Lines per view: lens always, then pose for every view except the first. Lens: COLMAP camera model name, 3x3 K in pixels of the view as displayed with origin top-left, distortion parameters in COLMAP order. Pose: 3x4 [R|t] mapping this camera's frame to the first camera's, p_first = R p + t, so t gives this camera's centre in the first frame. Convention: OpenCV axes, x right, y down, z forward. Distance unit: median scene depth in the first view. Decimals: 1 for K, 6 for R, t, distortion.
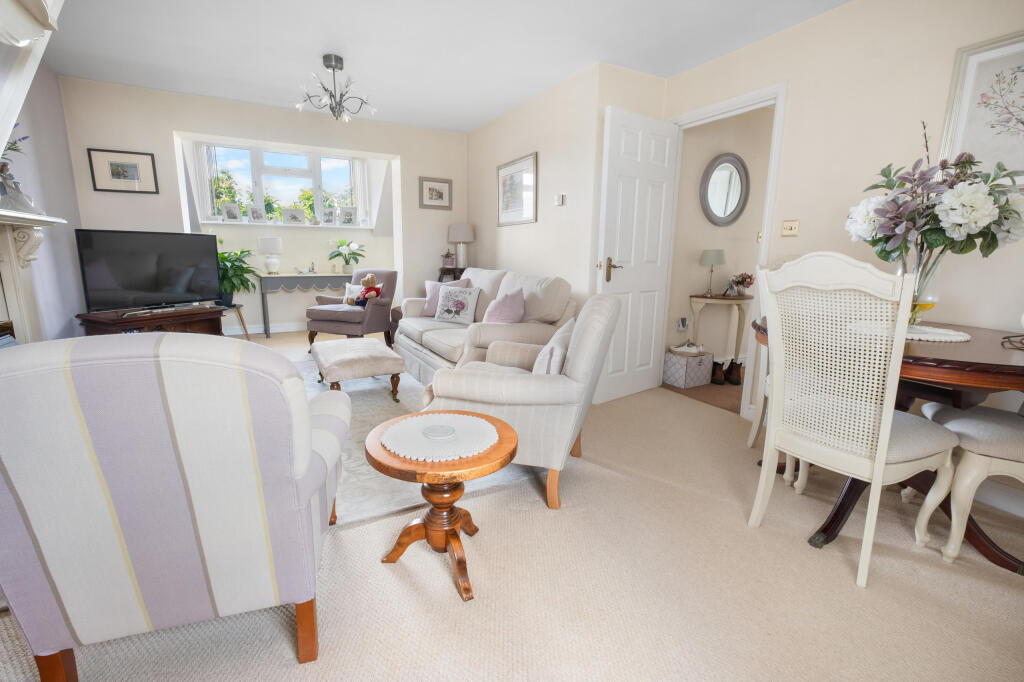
lens RADIAL K [[453.9, 0, 511.5], [0, 453.9, 336.3], [0, 0, 1]] dist [-0.002397, -0.000747]
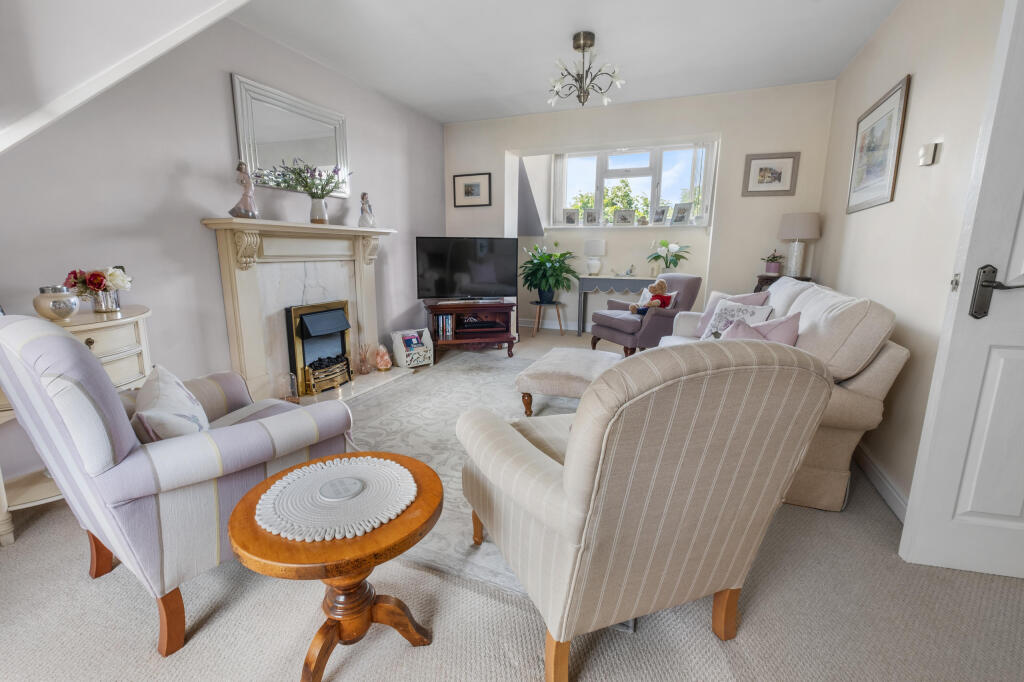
lens RADIAL K [[453.9, 0, 511.5], [0, 453.9, 336.3], [0, 0, 1]] dist [-0.002397, -0.000747]
pose [[0.620646, 0.138752, -0.771716, 0.190450], [-0.142419, 0.987795, 0.063062, -0.044873], [0.771048, 0.070768, 0.632833, 0.245747]]
